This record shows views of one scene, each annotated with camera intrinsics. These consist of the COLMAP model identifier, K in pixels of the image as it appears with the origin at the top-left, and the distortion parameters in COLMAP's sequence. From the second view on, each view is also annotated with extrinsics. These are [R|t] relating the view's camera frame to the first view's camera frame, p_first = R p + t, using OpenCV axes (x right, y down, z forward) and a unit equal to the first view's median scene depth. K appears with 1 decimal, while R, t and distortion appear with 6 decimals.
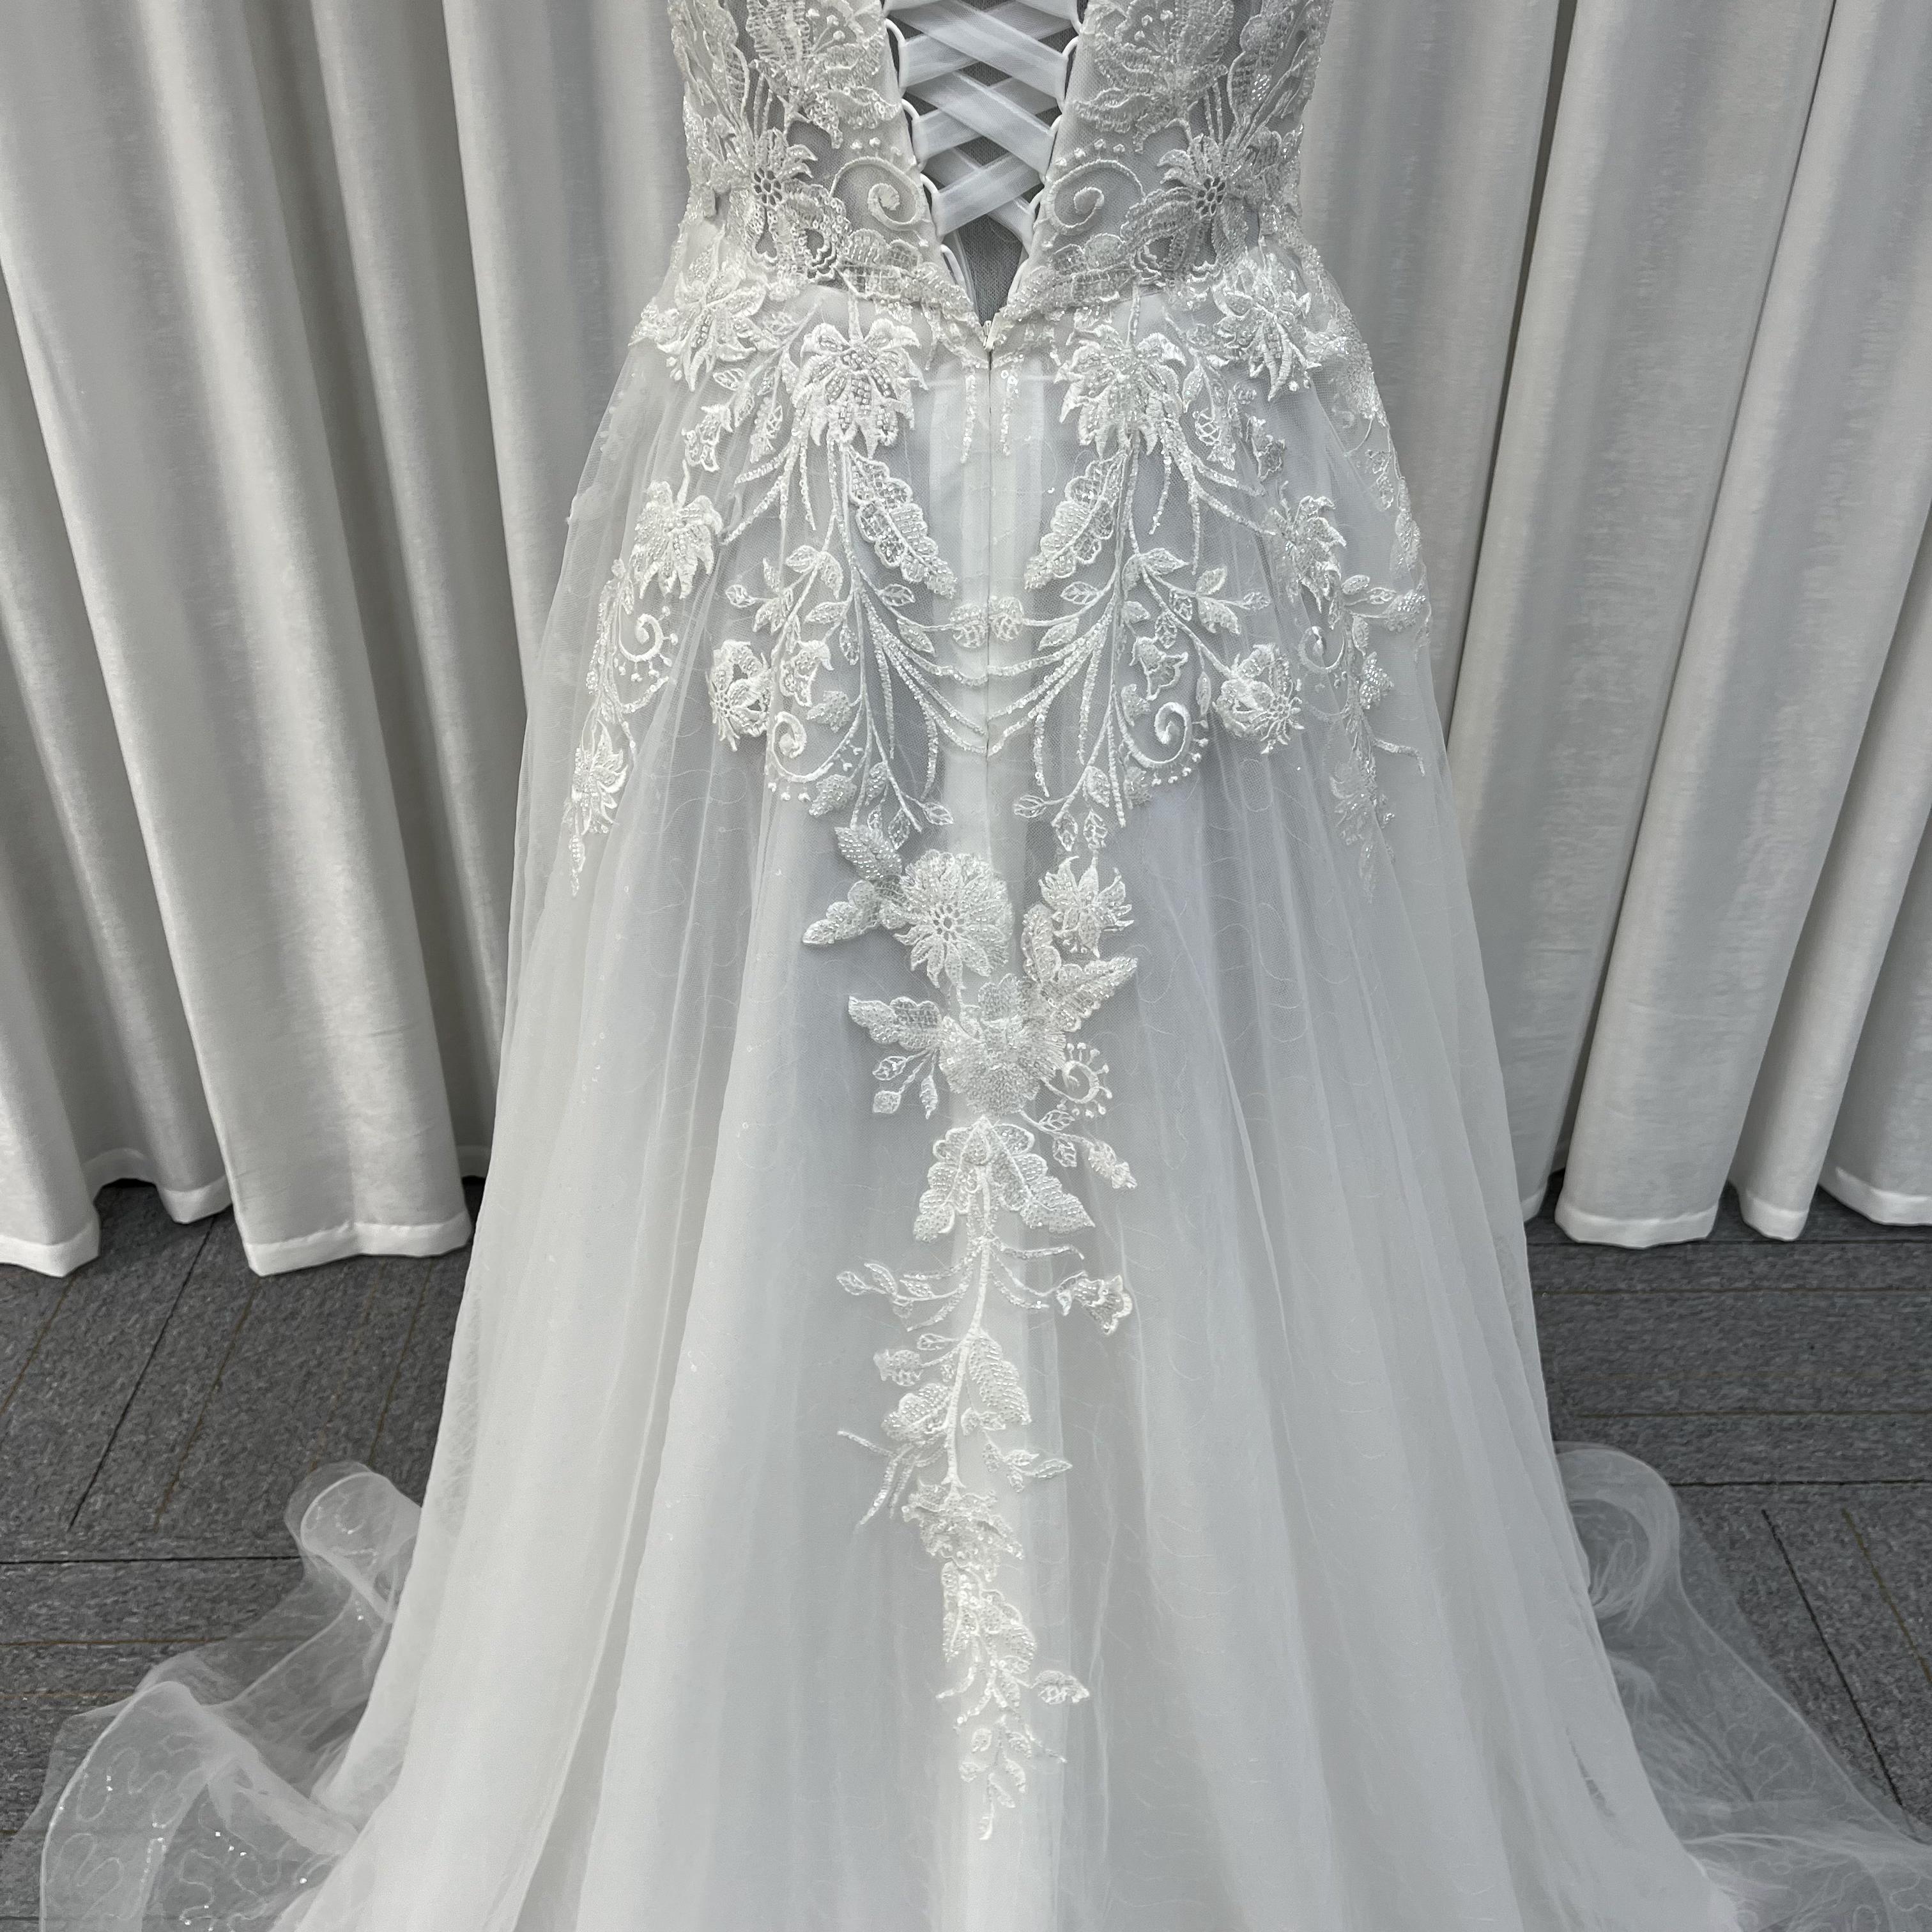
lens RADIAL K [[1969.1, 0, 984.7], [0, 1969.1, 977.7], [0, 0, 1]] dist [0.032579, -0.035342]
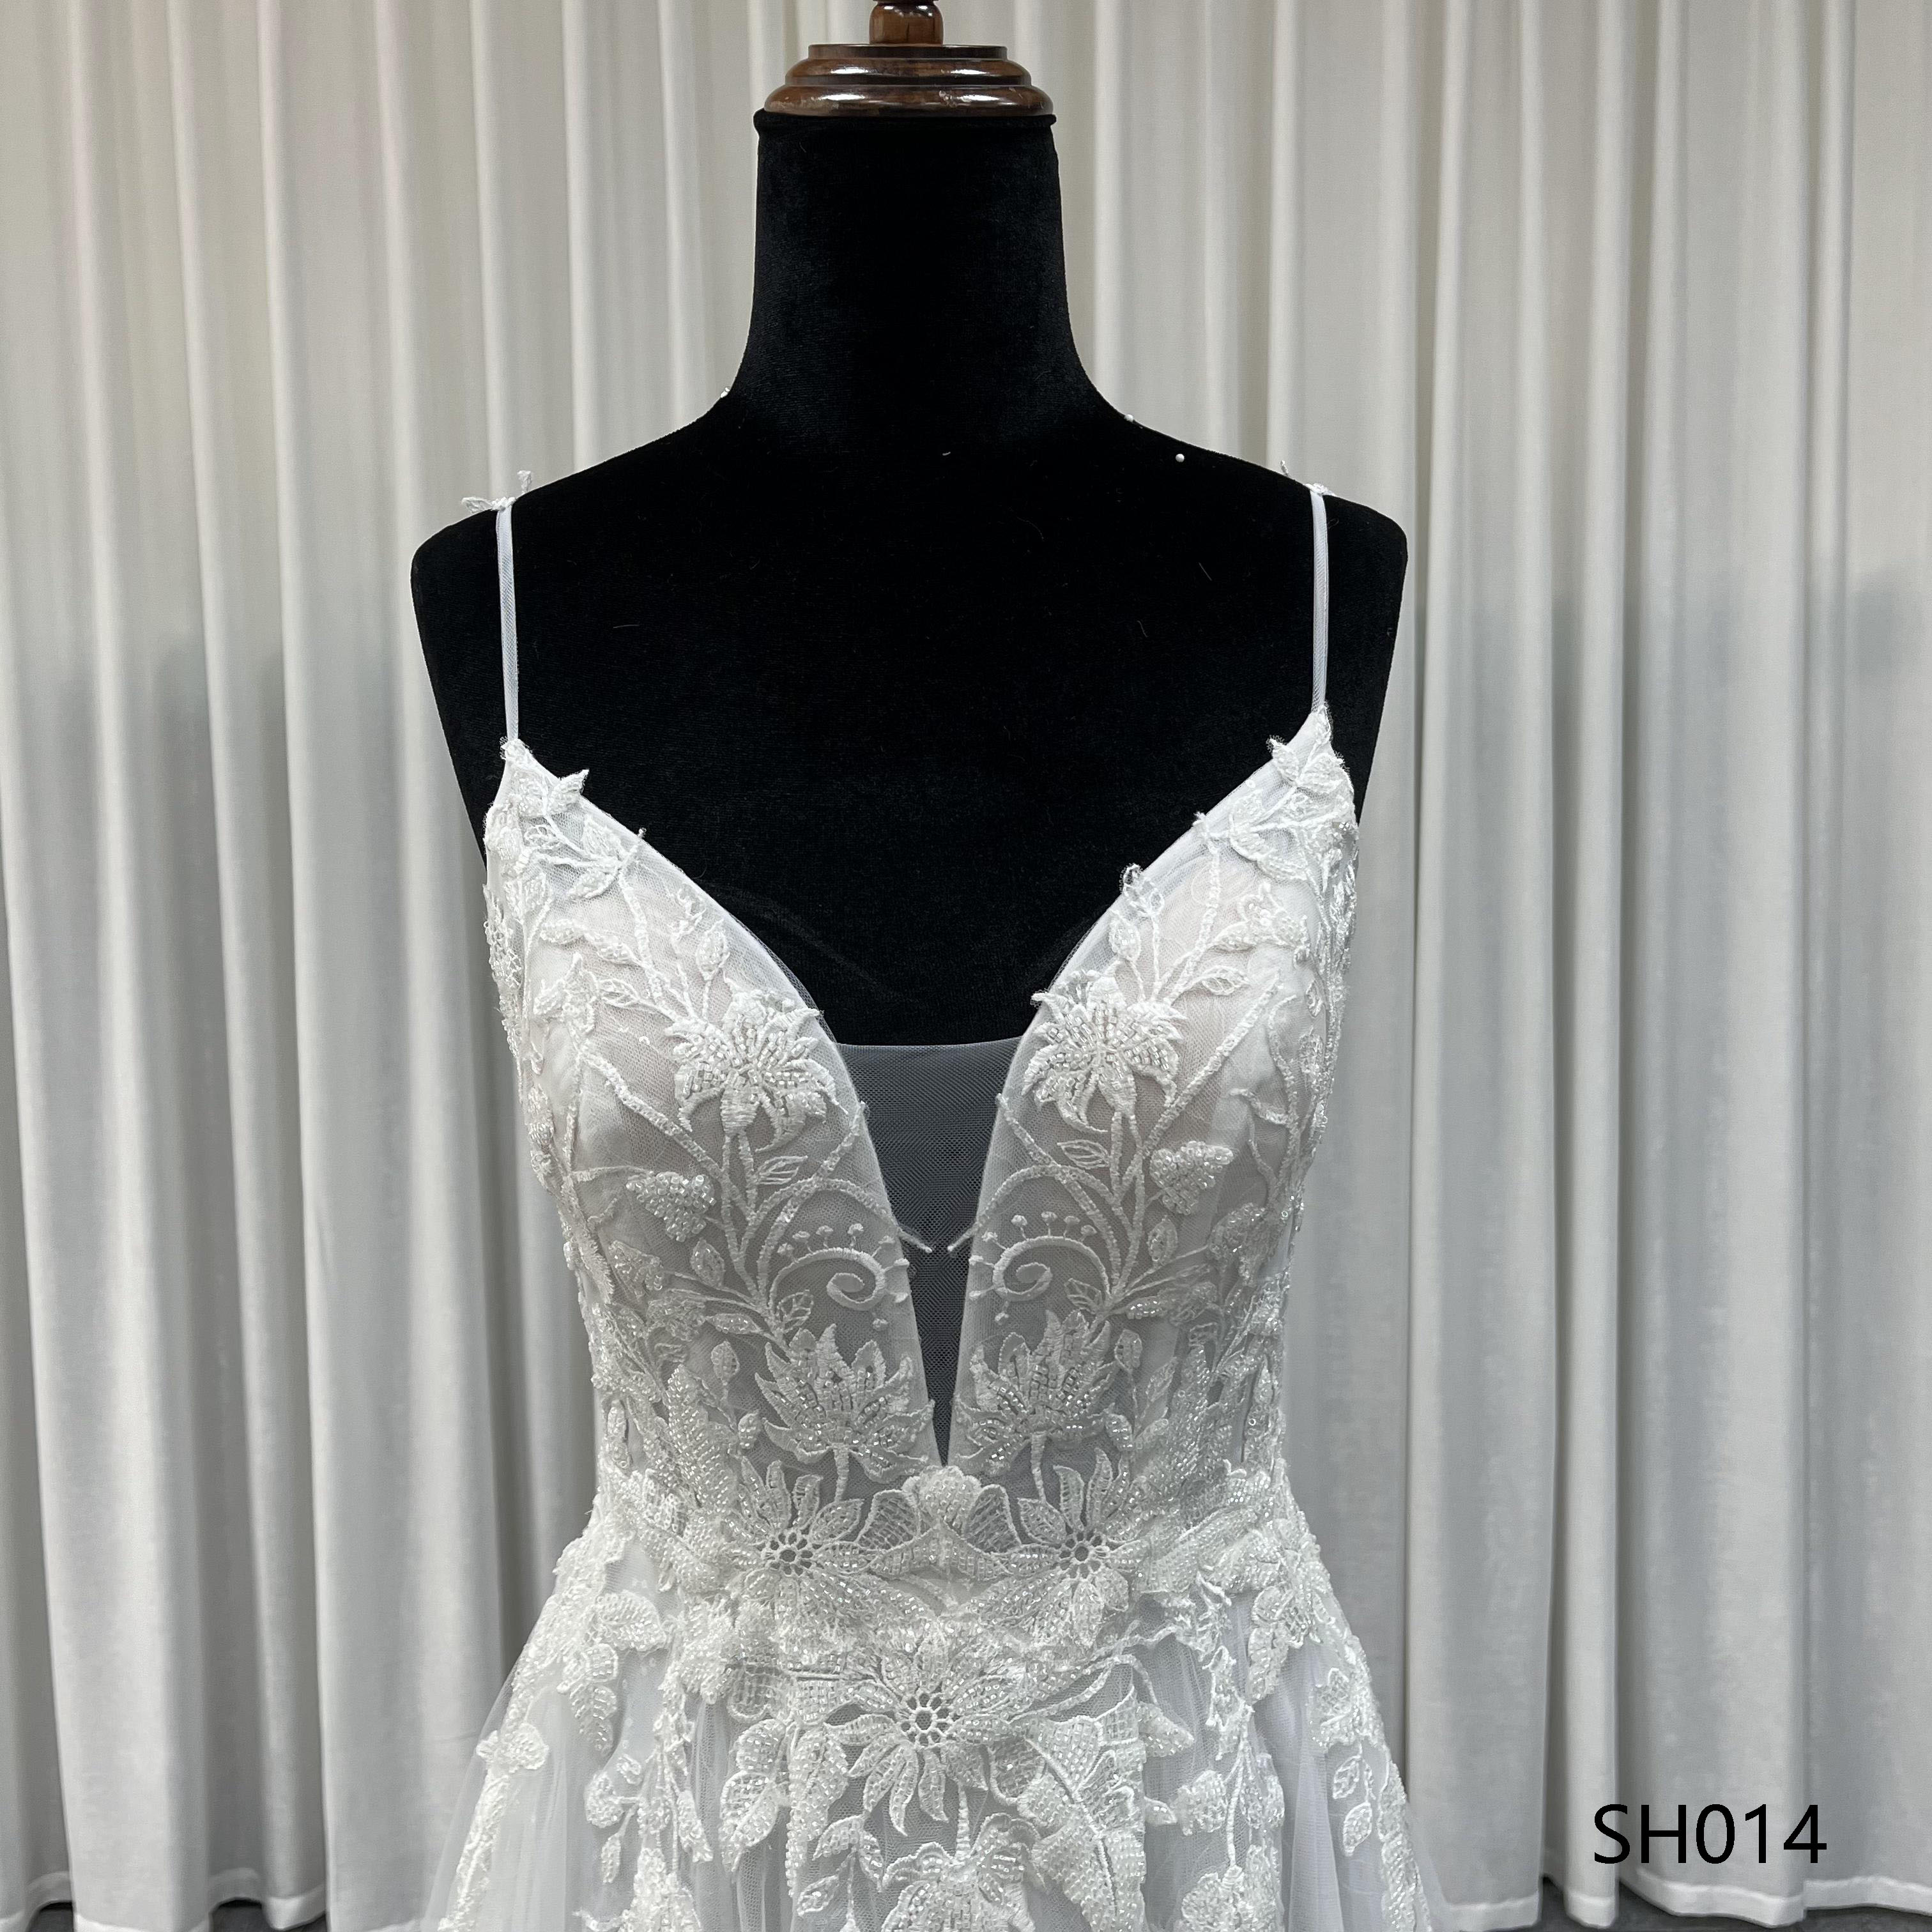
lens RADIAL K [[1937.8, 0, 974.5], [0, 1937.8, 989.7], [0, 0, 1]] dist [0.098292, -0.239149]
pose [[0.999377, -0.025141, -0.024754, 0.182472], [0.010357, 0.879736, -0.475349, 0.509037], [0.033728, 0.474797, 0.879449, -0.871669]]
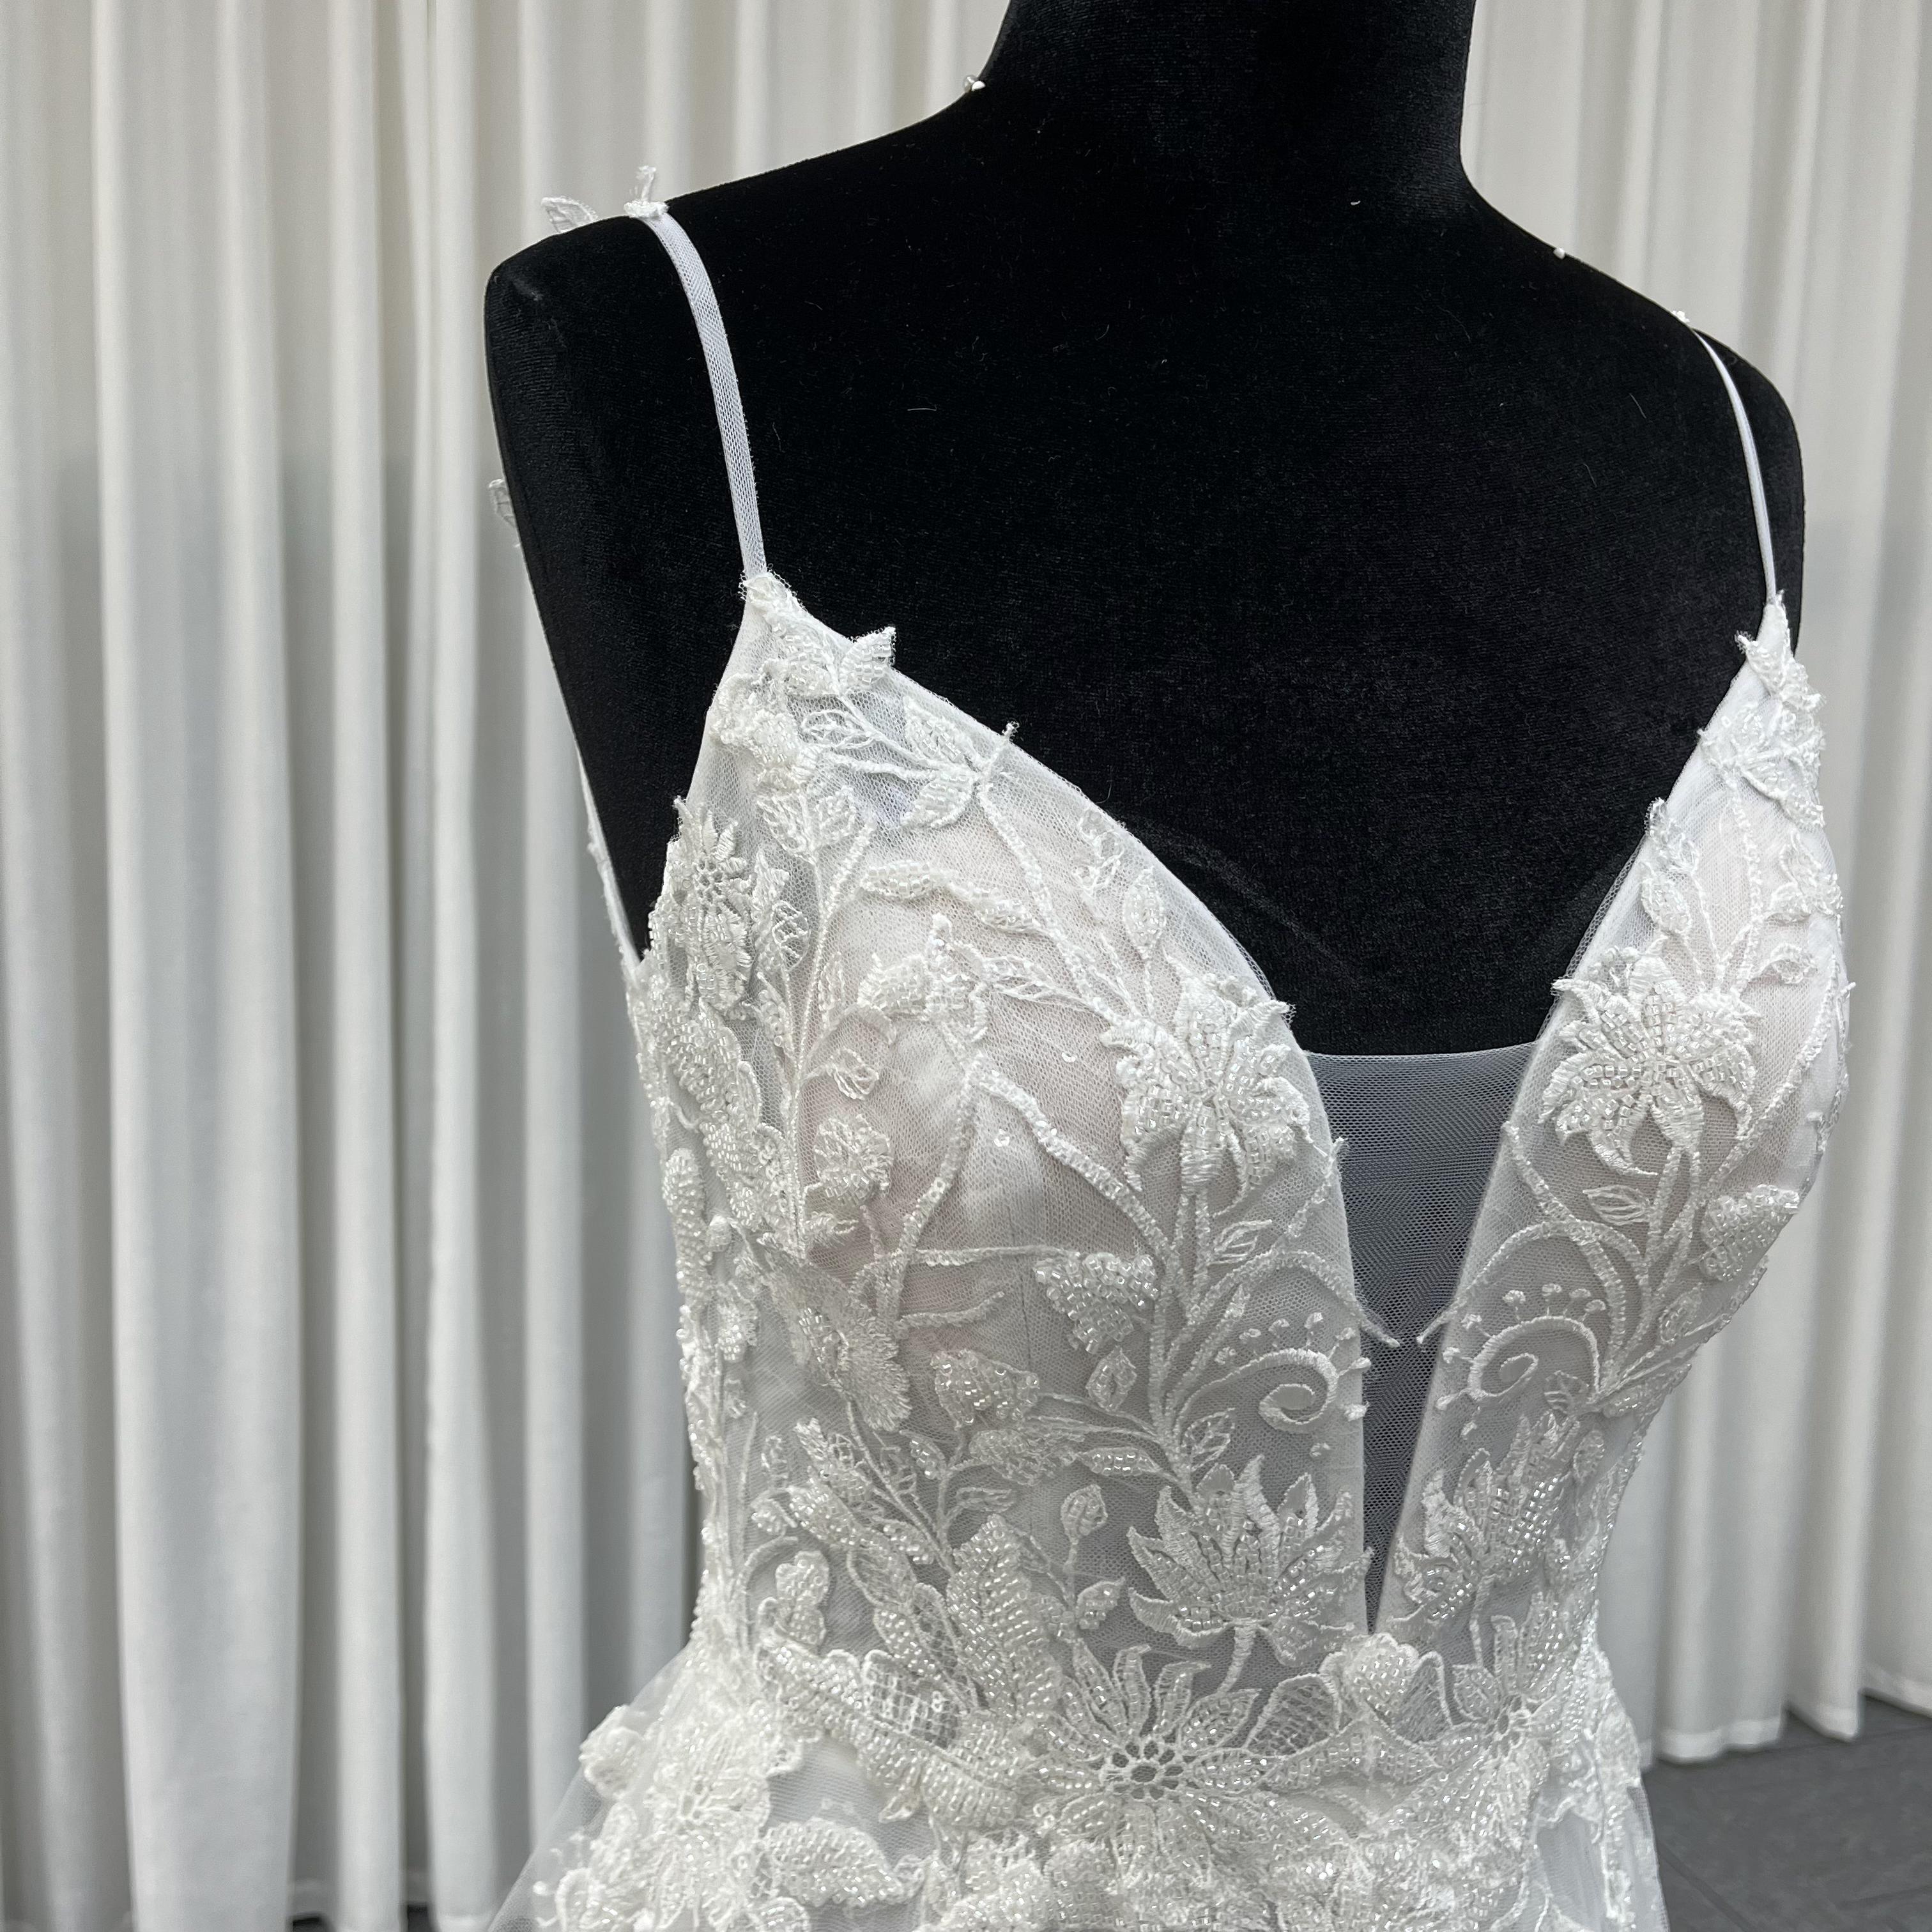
lens RADIAL K [[1910.4, 0, 1003.8], [0, 1910.4, 1026.2], [0, 0, 1]] dist [0.068962, -0.026759]
pose [[0.960818, -0.025603, 0.275997, -0.075889], [0.138006, 0.907721, -0.396229, 0.367359], [-0.240383, 0.418793, 0.875687, -0.651284]]
